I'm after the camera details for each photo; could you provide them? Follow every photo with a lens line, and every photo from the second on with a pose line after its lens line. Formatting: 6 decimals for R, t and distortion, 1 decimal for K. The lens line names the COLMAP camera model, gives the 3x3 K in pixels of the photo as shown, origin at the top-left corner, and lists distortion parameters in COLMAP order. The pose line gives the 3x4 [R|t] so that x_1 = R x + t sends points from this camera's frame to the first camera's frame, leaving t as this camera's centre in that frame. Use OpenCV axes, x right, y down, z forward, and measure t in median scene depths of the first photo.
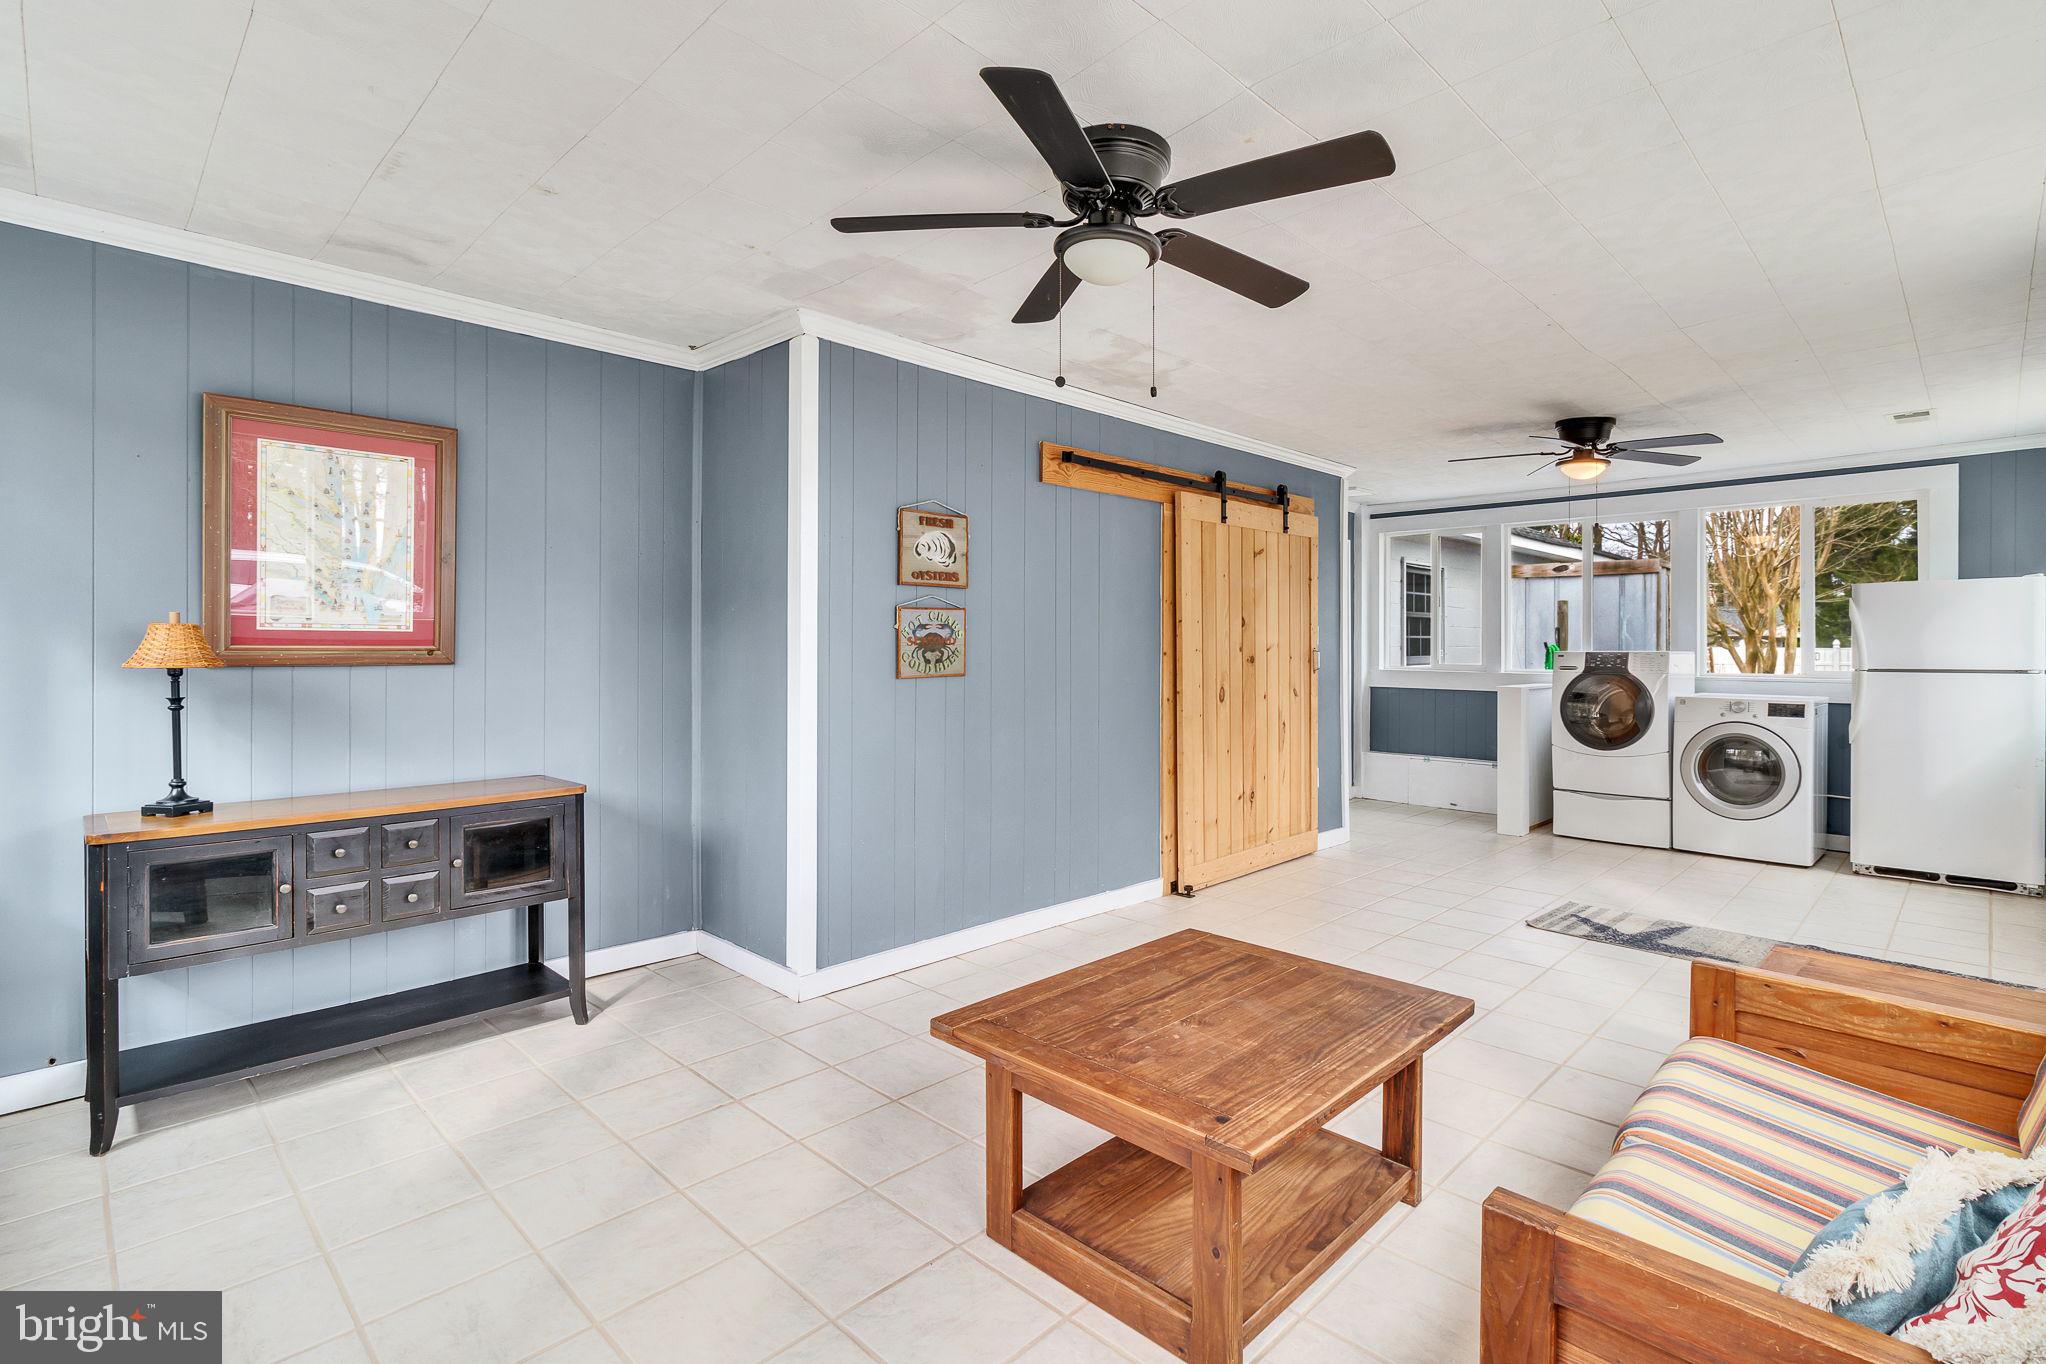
lens RADIAL K [[951.9, 0, 1020.4], [0, 951.9, 663.5], [0, 0, 1]] dist [0.002609, 0.000130]
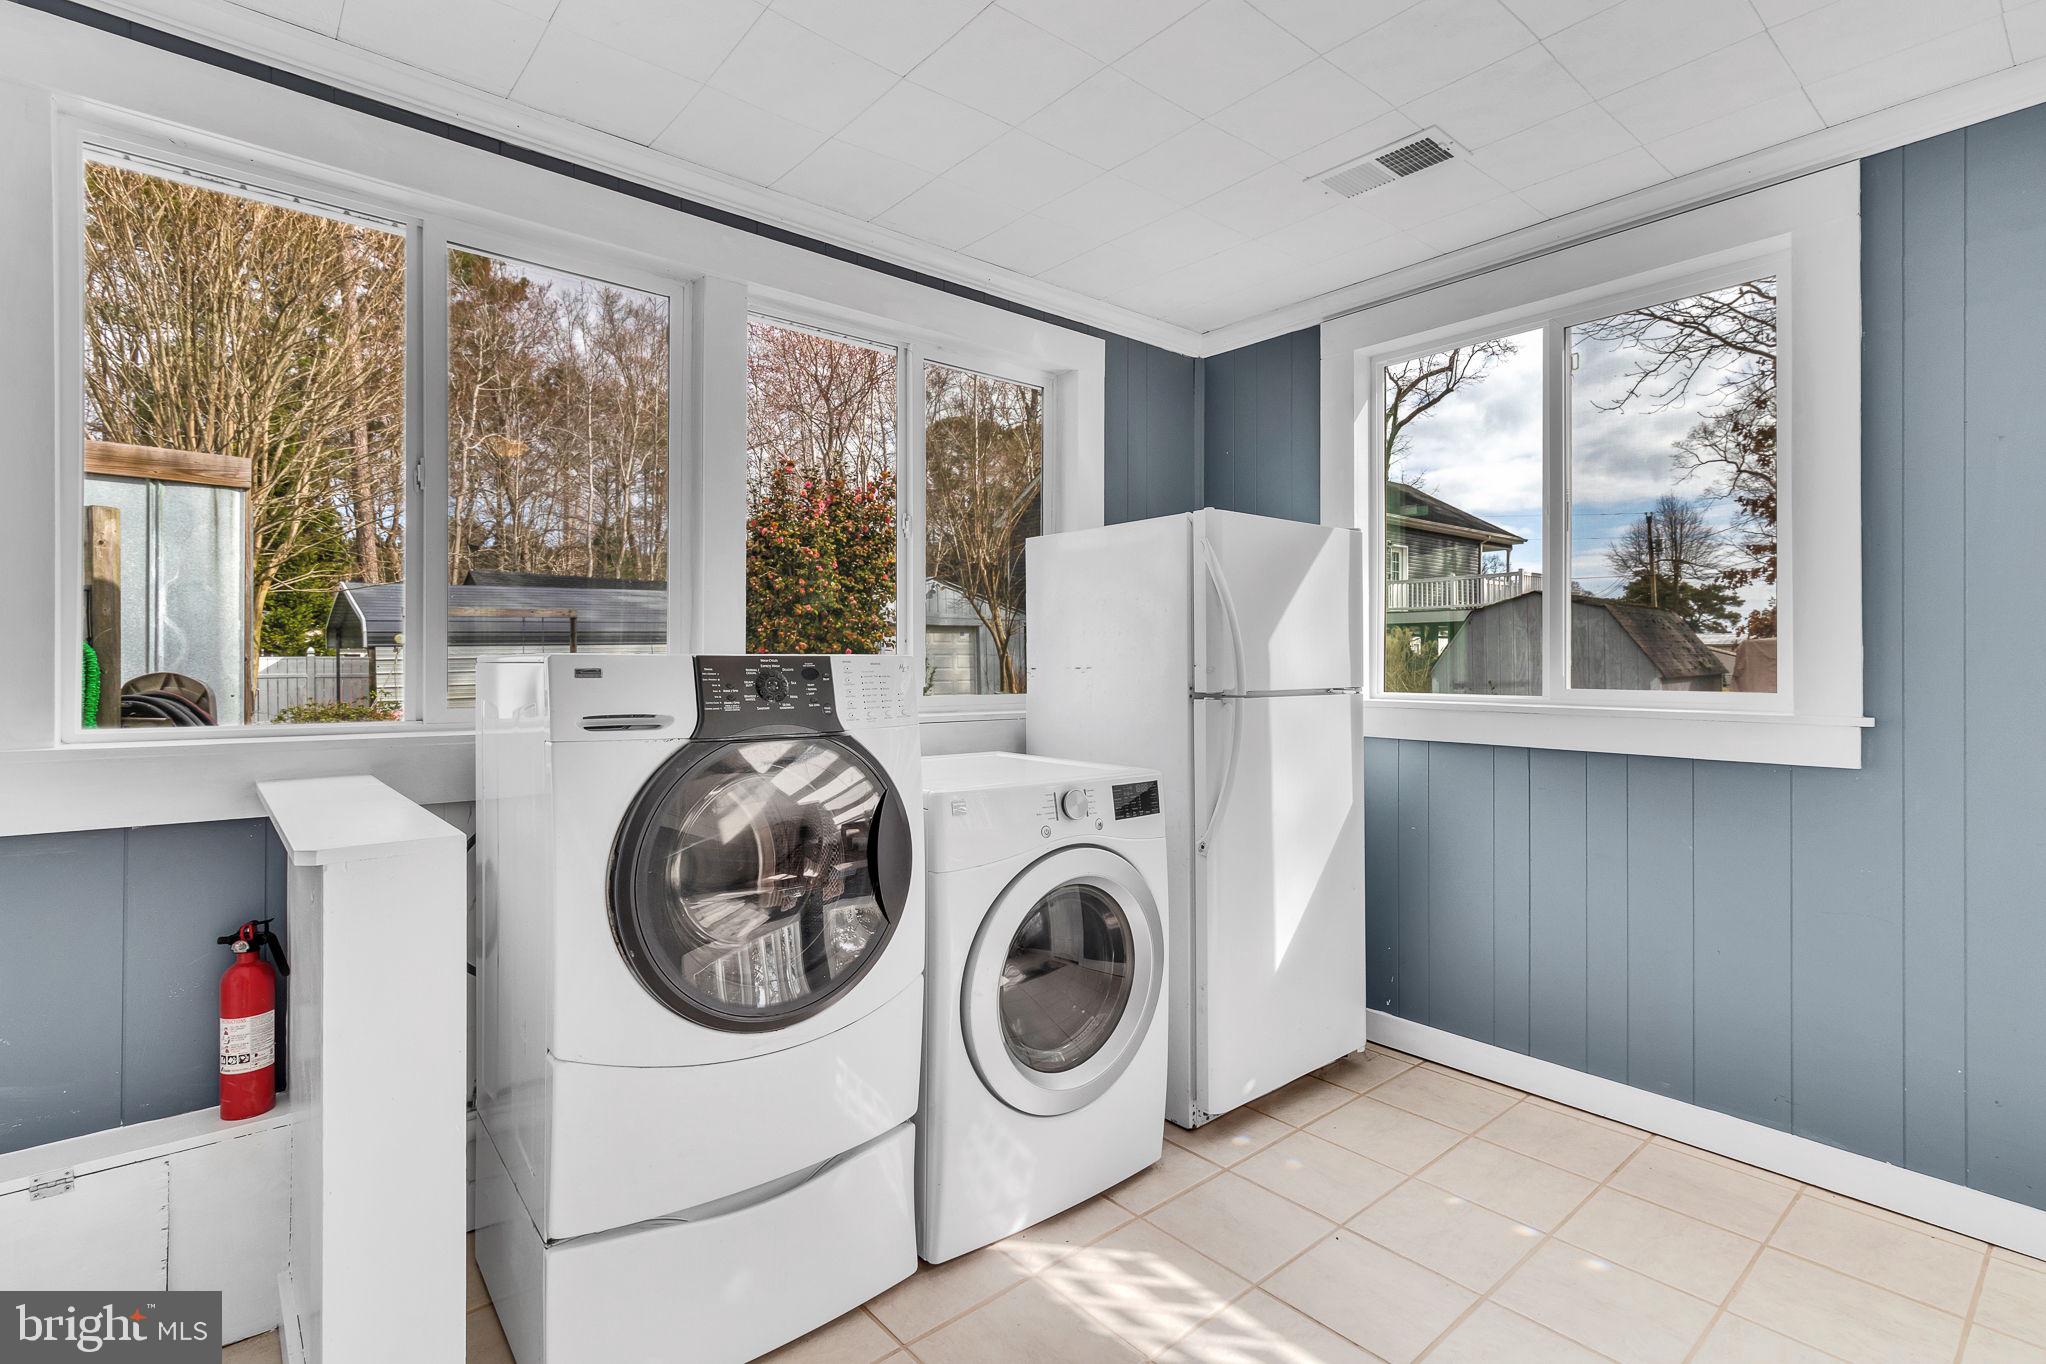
lens RADIAL K [[951.9, 0, 1020.4], [0, 951.9, 663.5], [0, 0, 1]] dist [0.002609, 0.000130]
pose [[0.062631, -0.002715, 0.998033, 0.347978], [0.014820, 0.999889, 0.001790, -0.009225], [-0.997927, 0.014679, 0.062664, 0.896760]]
